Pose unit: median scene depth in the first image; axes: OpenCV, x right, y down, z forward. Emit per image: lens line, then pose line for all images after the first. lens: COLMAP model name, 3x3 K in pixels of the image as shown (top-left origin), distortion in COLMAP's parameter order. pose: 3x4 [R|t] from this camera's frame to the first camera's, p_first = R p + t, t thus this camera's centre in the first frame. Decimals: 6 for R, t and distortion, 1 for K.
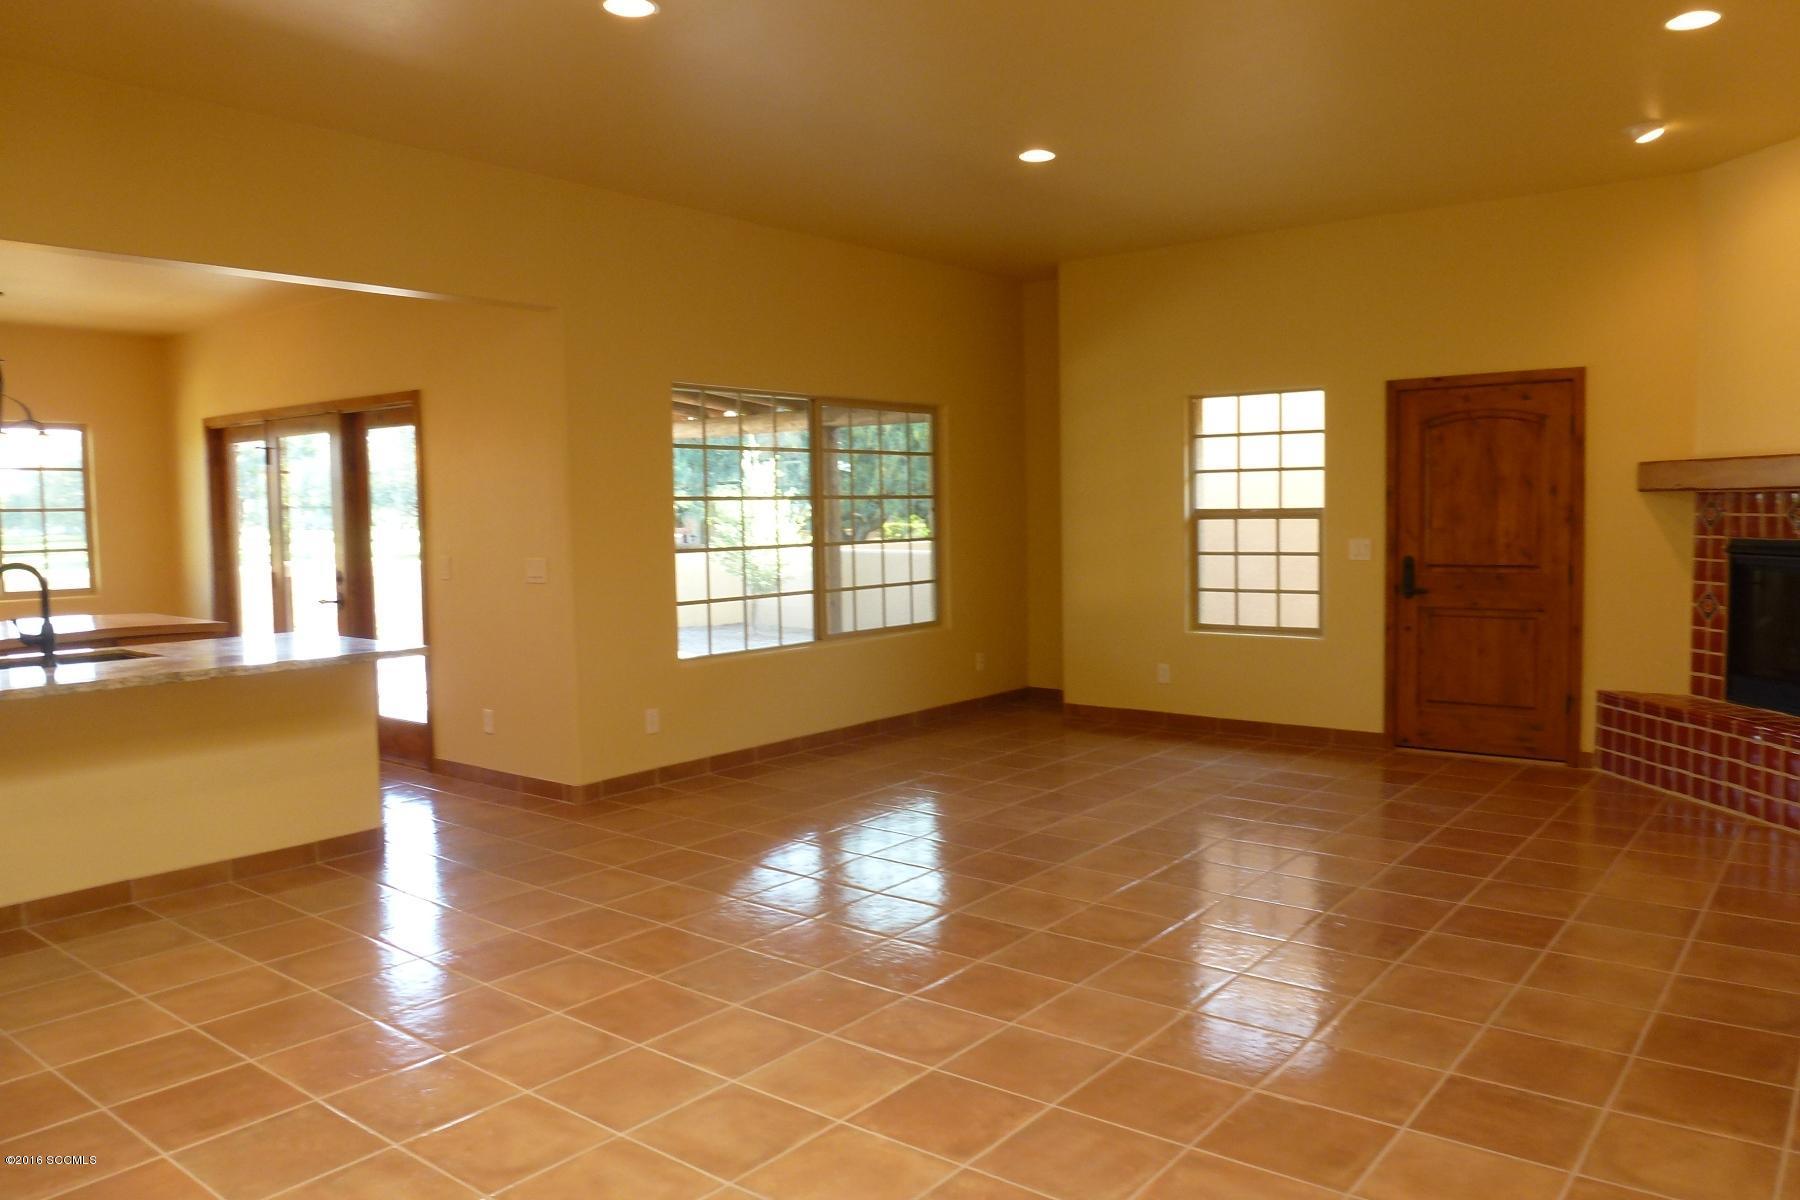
lens RADIAL K [[1287.7, 0, 878.6], [0, 1287.7, 593.2], [0, 0, 1]] dist [-0.001809, 0.003119]
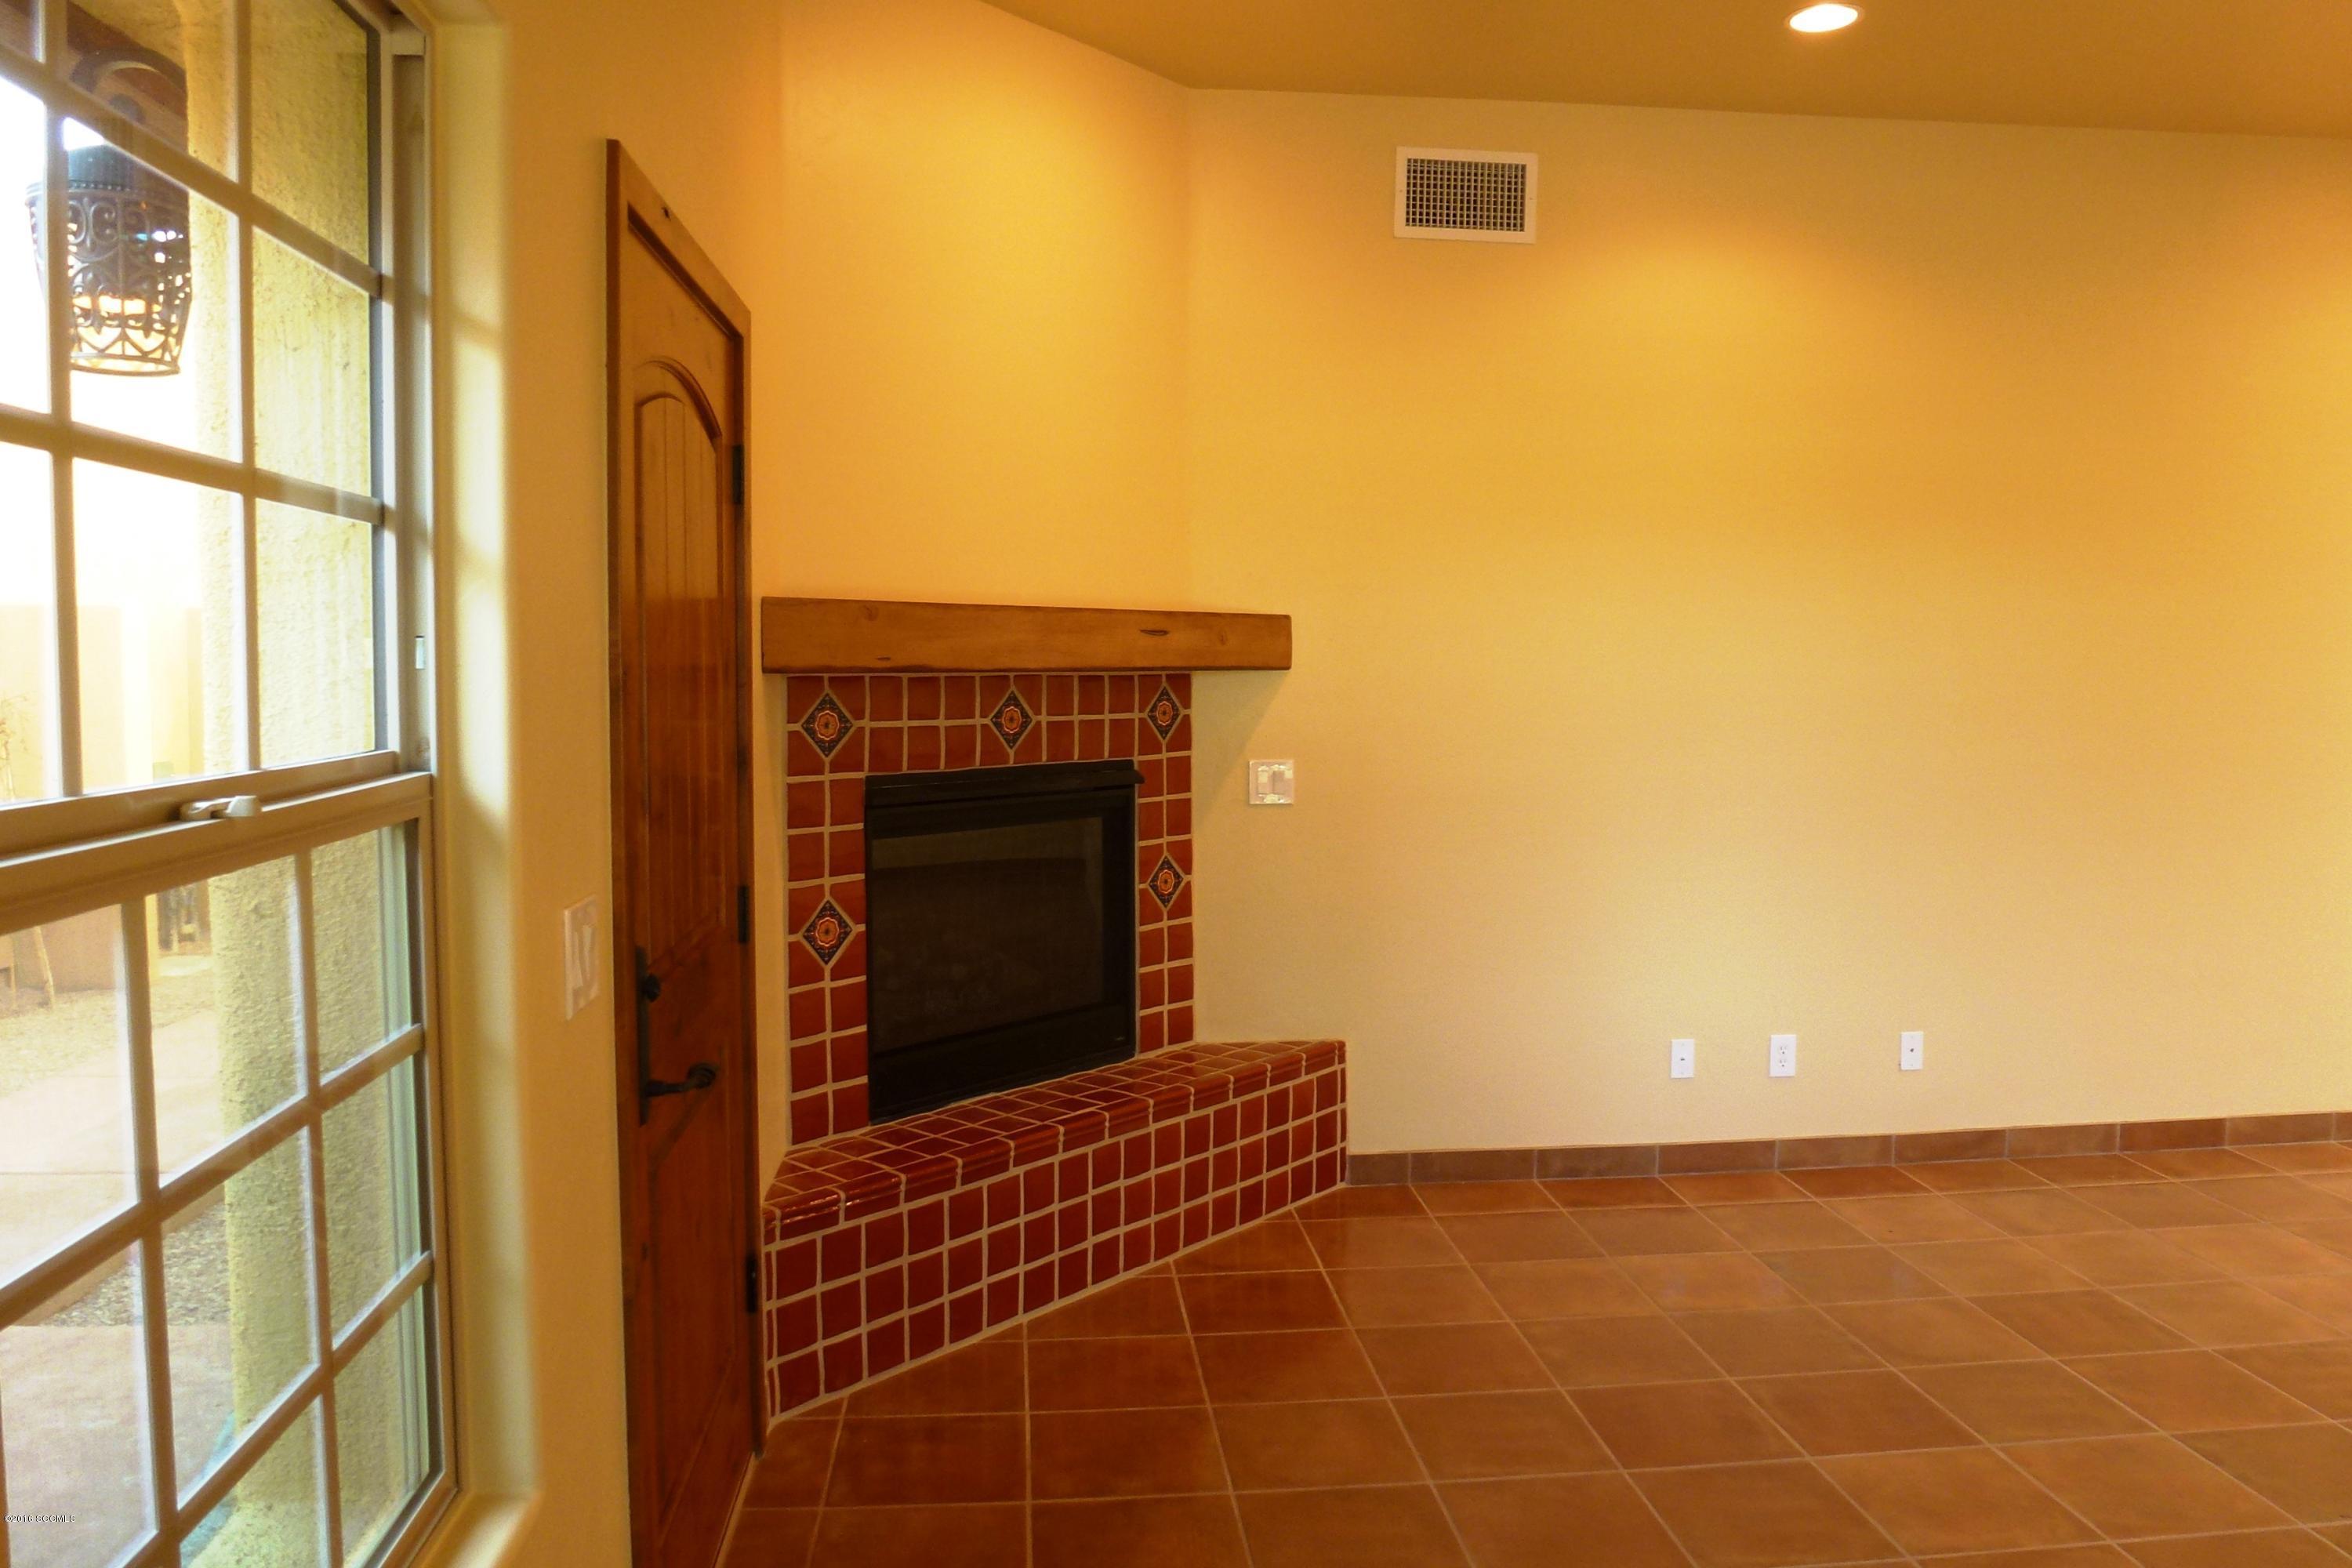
lens RADIAL K [[1685.9, 0, 1171.1], [0, 1685.9, 802.0], [0, 0, 1]] dist [-0.060269, 0.002487]
pose [[-0.704097, -0.041393, 0.708897, 0.162526], [0.058578, 0.991511, 0.116077, -0.100716], [-0.707684, 0.123256, -0.695695, 1.396423]]
